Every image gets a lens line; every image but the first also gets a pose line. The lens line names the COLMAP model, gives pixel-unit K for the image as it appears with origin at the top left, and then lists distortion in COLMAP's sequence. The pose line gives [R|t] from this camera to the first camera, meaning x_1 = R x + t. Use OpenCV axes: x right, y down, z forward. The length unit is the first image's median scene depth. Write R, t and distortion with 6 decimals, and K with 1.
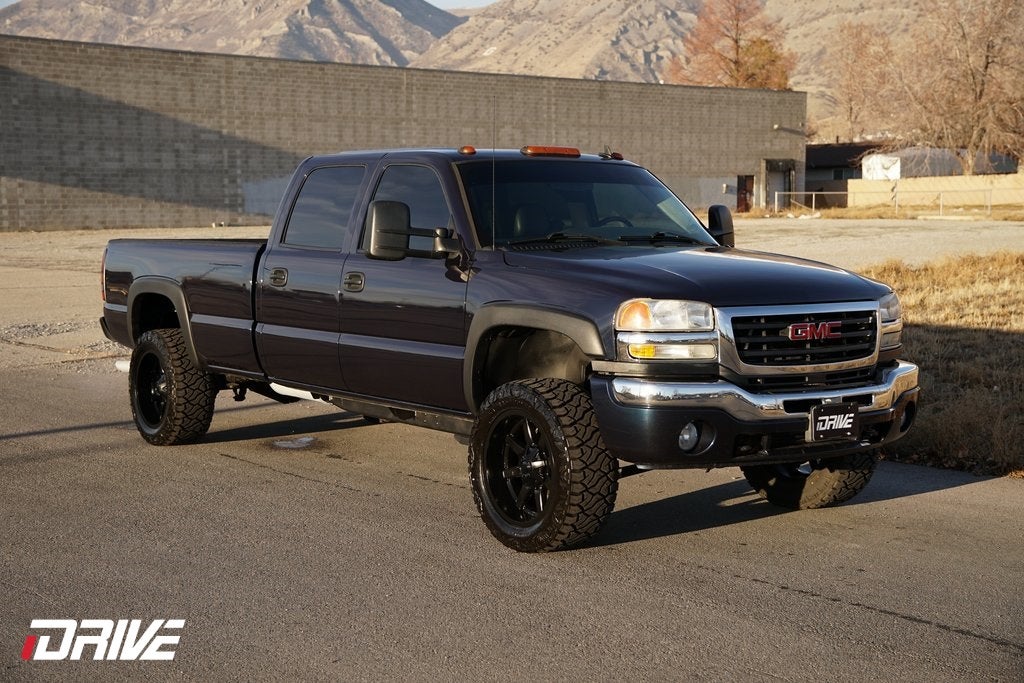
lens RADIAL K [[1505.9, 0, 491.6], [0, 1505.9, 341.5], [0, 0, 1]] dist [0.286371, 0.000000]
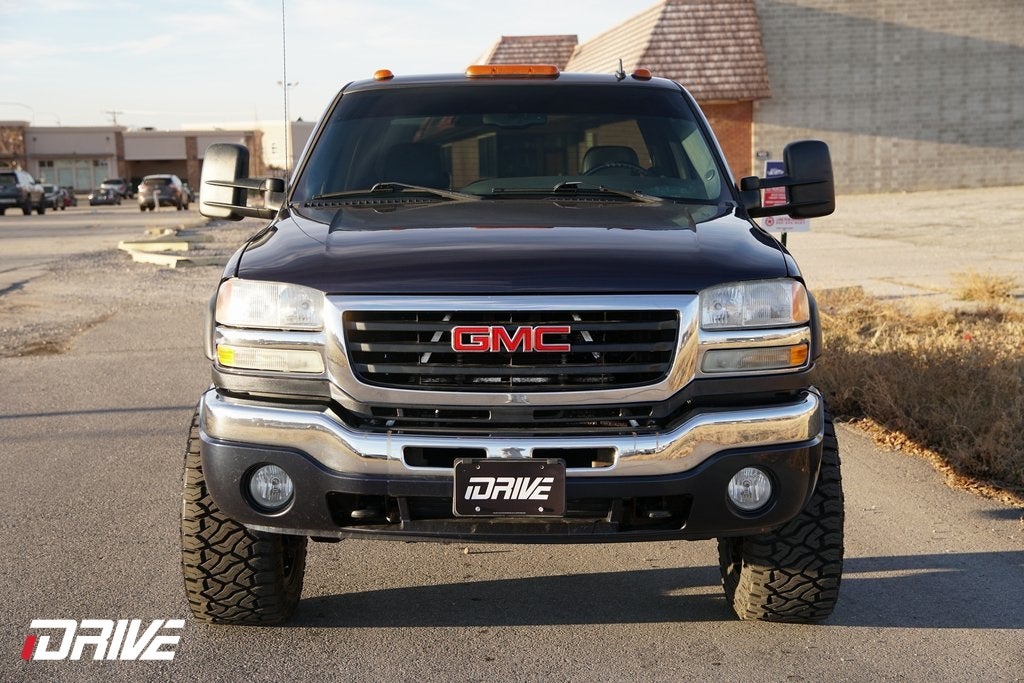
lens RADIAL K [[1505.9, 0, 507.1], [0, 1505.9, 333.8], [0, 0, 1]] dist [0.286371, 0.000000]
pose [[0.784792, 0.052910, -0.617497, 0.103178], [-0.040777, 0.998598, 0.033741, -0.005219], [0.618416, -0.001300, 0.785850, 0.089809]]
